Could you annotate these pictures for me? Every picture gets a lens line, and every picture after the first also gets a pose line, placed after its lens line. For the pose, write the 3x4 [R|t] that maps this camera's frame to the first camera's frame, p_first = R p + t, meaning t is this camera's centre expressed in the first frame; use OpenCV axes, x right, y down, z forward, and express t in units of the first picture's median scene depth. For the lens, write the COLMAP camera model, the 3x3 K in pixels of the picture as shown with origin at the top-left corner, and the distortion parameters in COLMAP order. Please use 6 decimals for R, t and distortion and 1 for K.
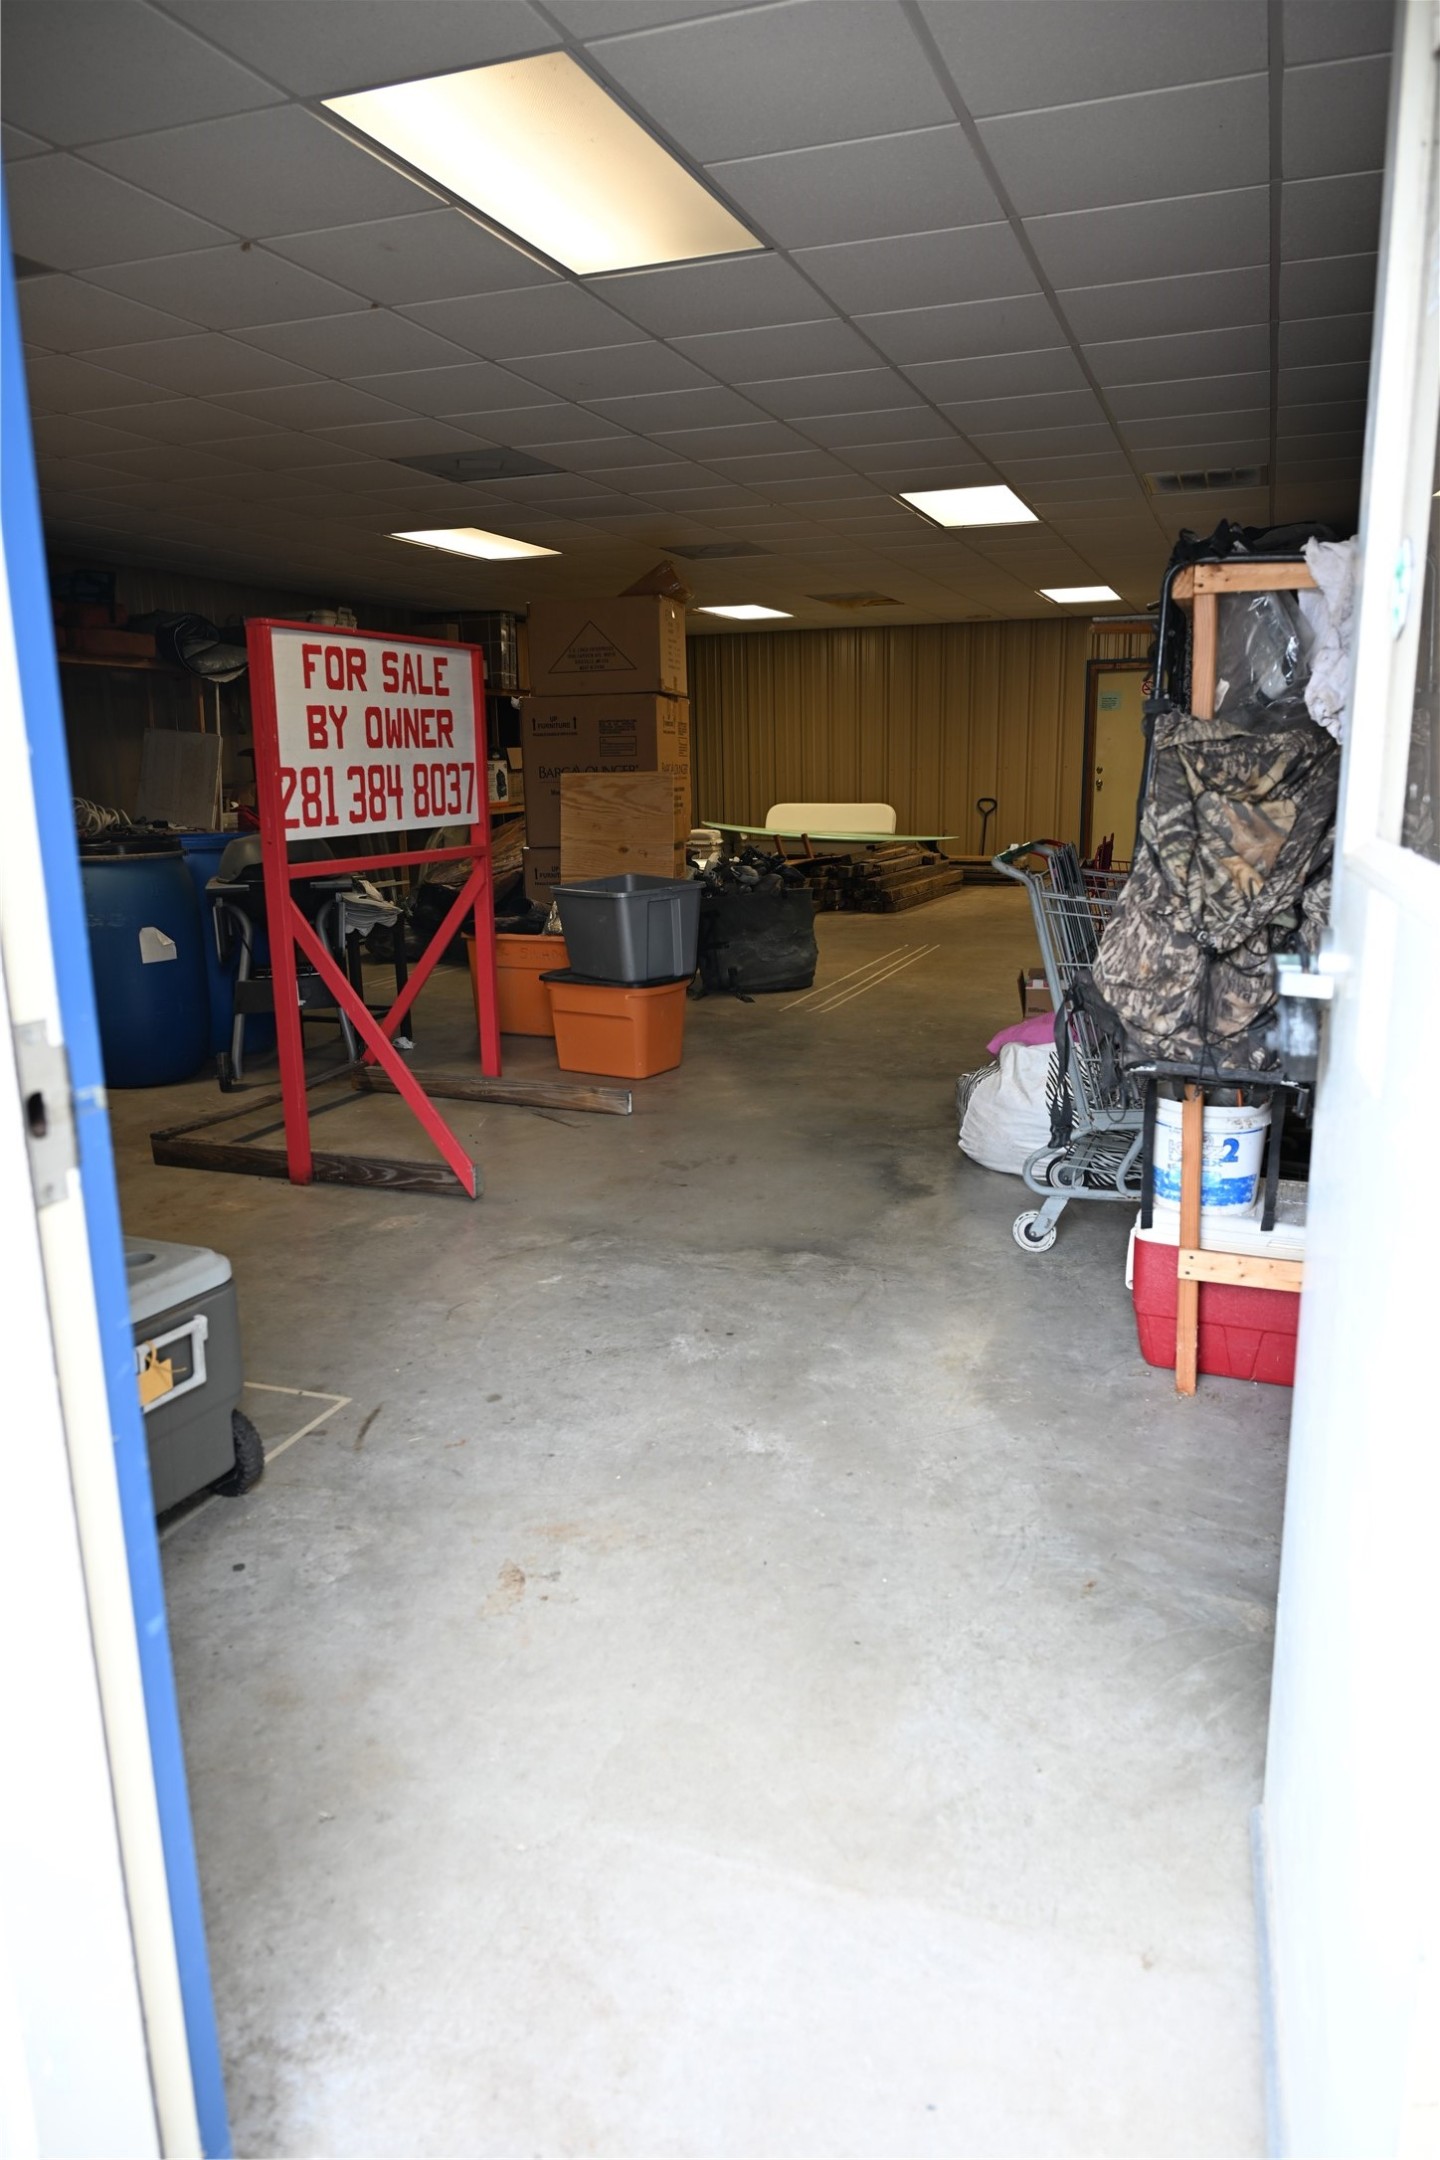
lens RADIAL K [[1426.4, 0, 709.8], [0, 1426.4, 1070.7], [0, 0, 1]] dist [0.001693, -0.001812]
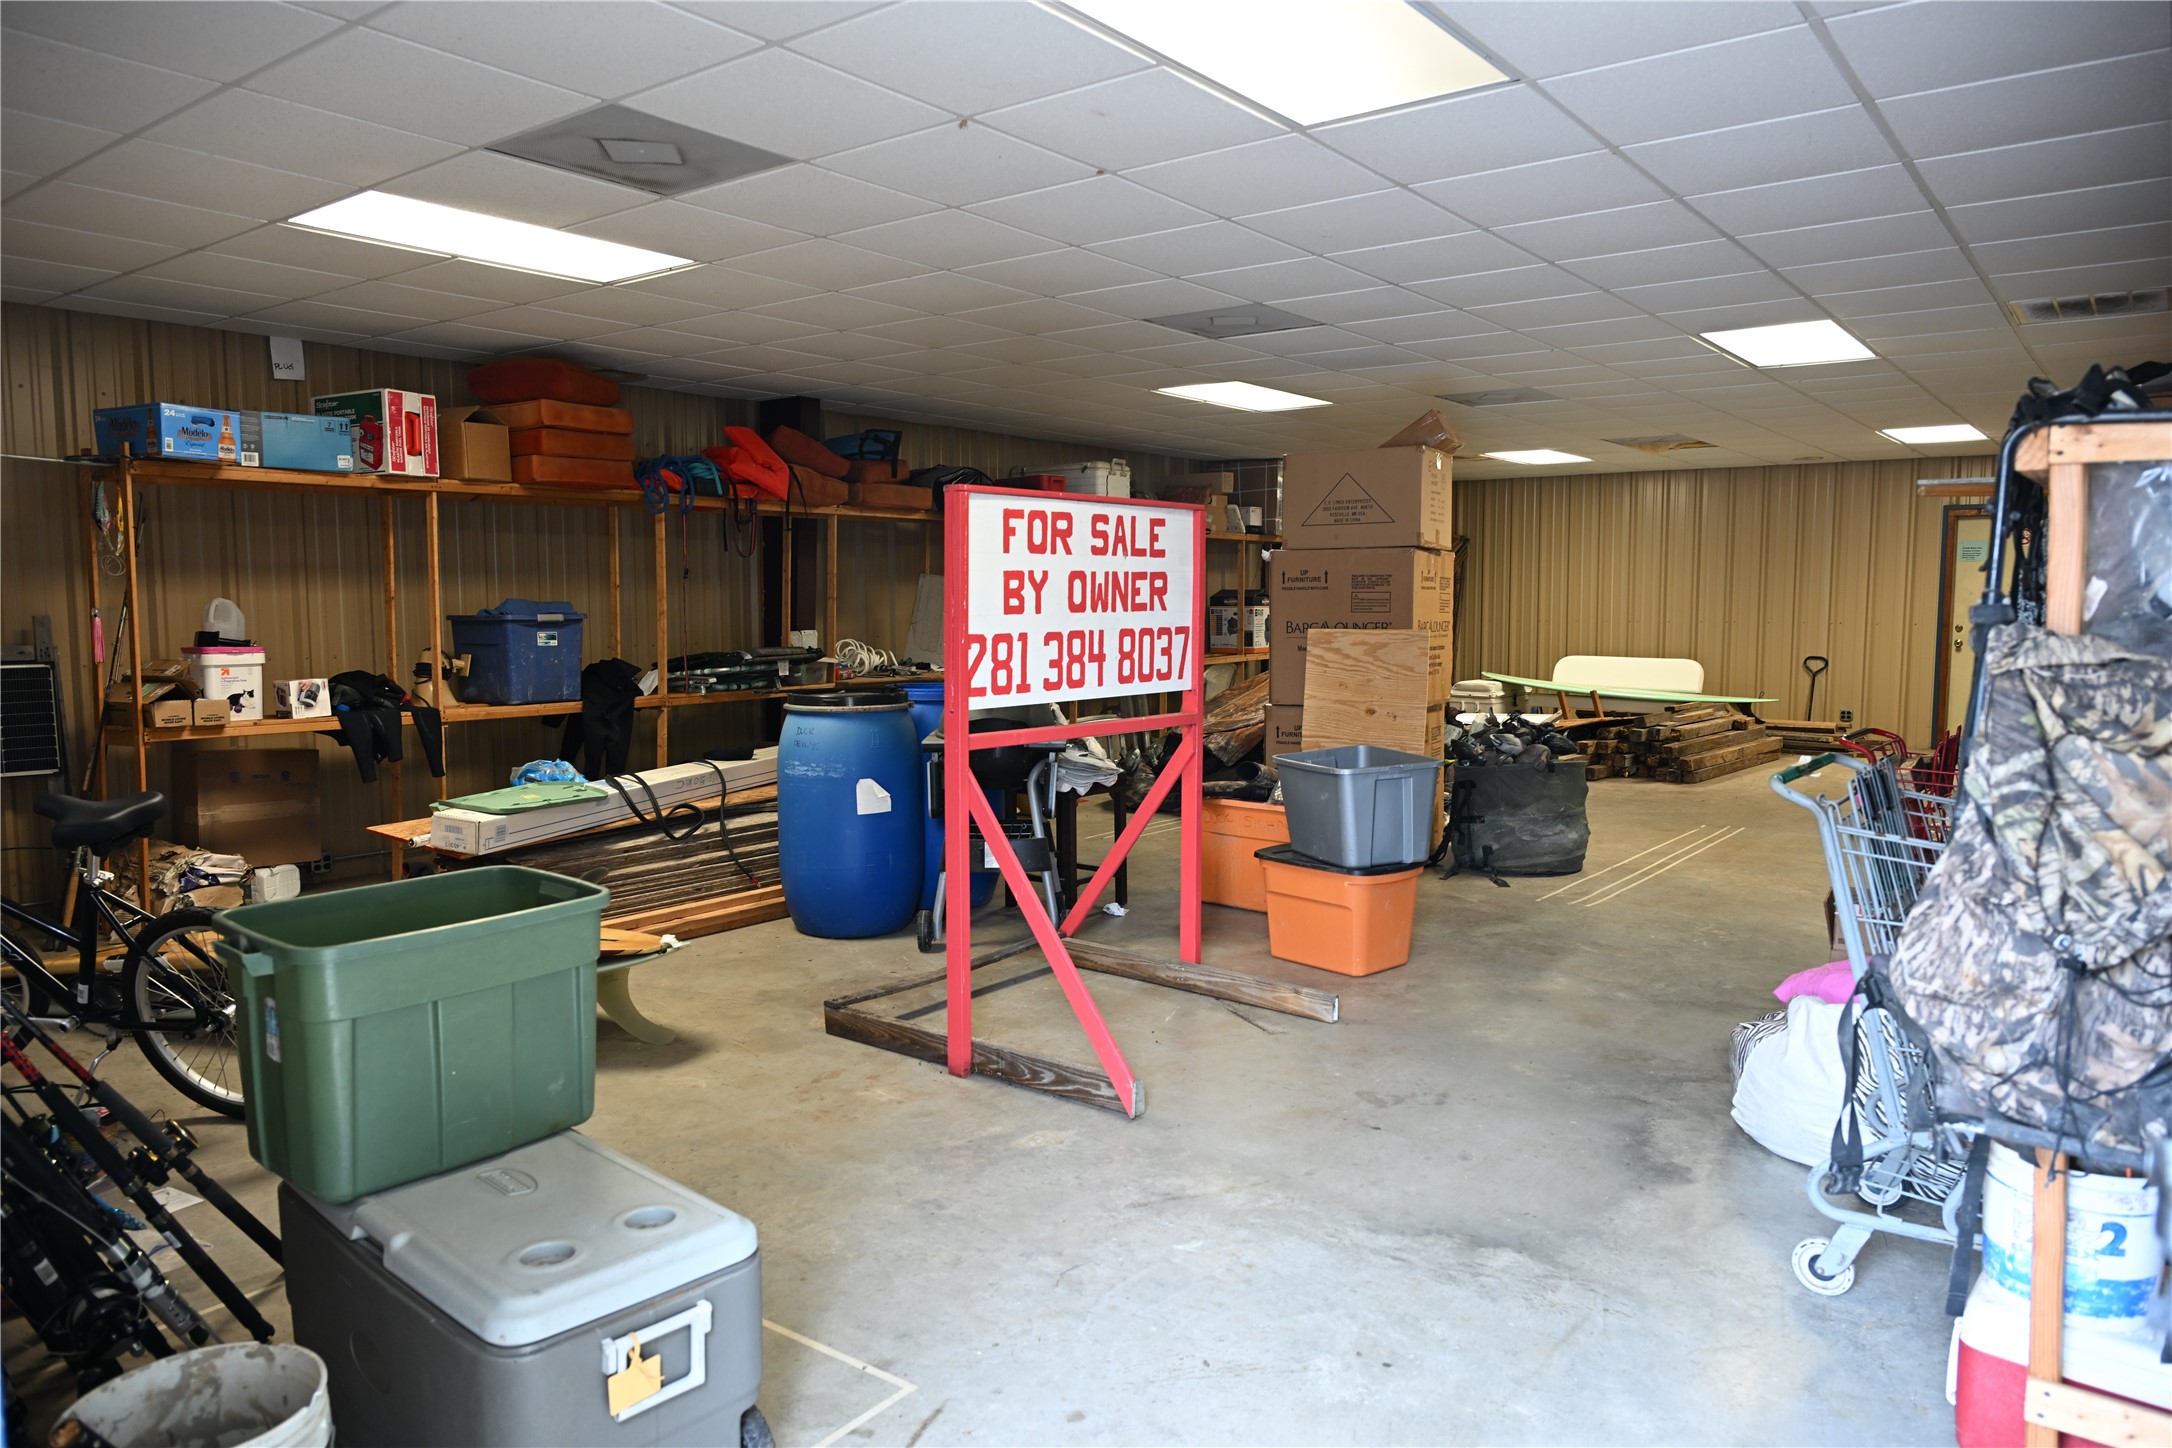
lens RADIAL K [[1434.3, 0, 1086.0], [0, 1434.3, 724.0], [0, 0, 1]] dist [0.001693, -0.001812]
pose [[0.958440, 0.041739, -0.282224, 0.045599], [-0.076553, 0.990588, -0.113472, -0.046576], [0.274831, 0.130362, 0.952614, 0.104731]]
